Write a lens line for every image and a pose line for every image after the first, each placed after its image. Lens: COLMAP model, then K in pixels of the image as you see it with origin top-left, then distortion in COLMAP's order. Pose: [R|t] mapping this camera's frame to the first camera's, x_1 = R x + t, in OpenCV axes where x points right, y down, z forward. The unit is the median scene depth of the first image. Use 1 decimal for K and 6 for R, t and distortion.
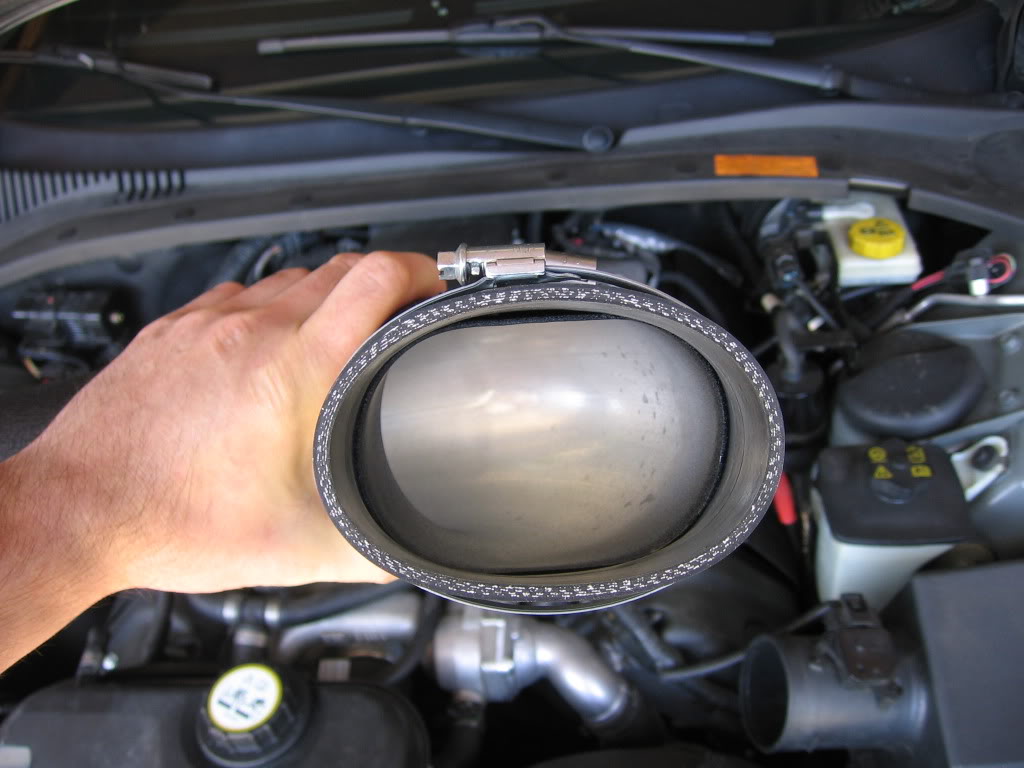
lens RADIAL K [[950.6, 0, 512.0], [0, 950.6, 384.0], [0, 0, 1]] dist [-0.091950, 0.019654]
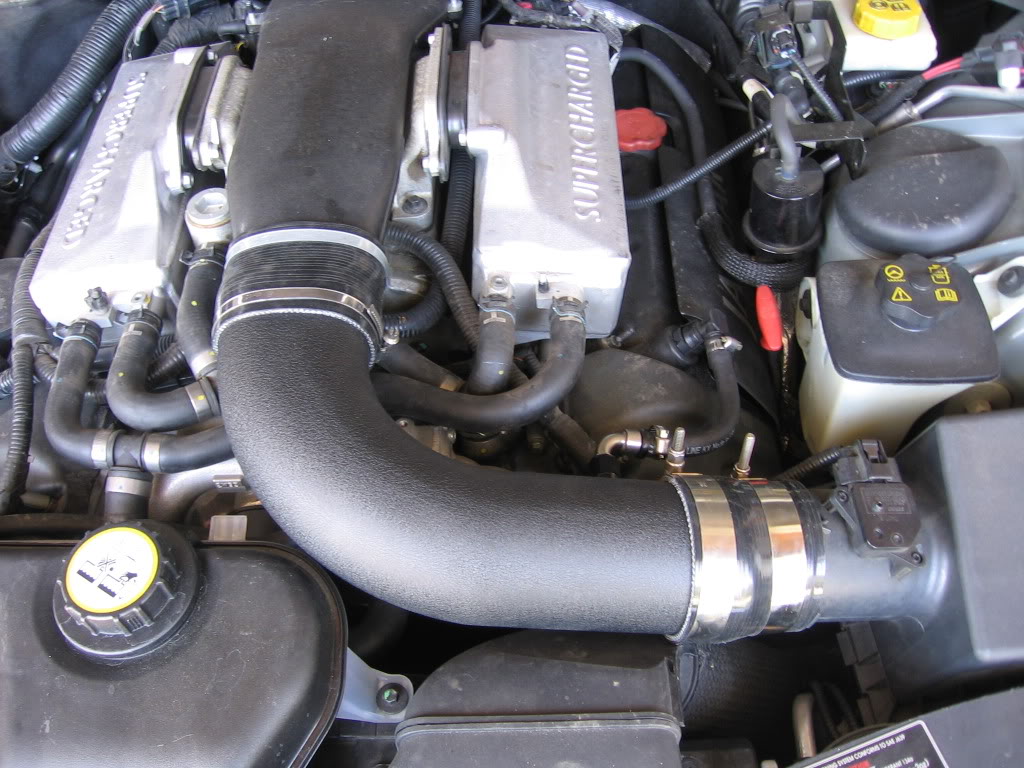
lens RADIAL K [[950.6, 0, 512.0], [0, 950.6, 384.0], [0, 0, 1]] dist [-0.091950, 0.019654]
pose [[0.995917, 0.008562, 0.089872, -0.018663], [-0.026337, 0.979745, 0.198509, 0.015686], [-0.086352, -0.200065, 0.975970, 0.192447]]
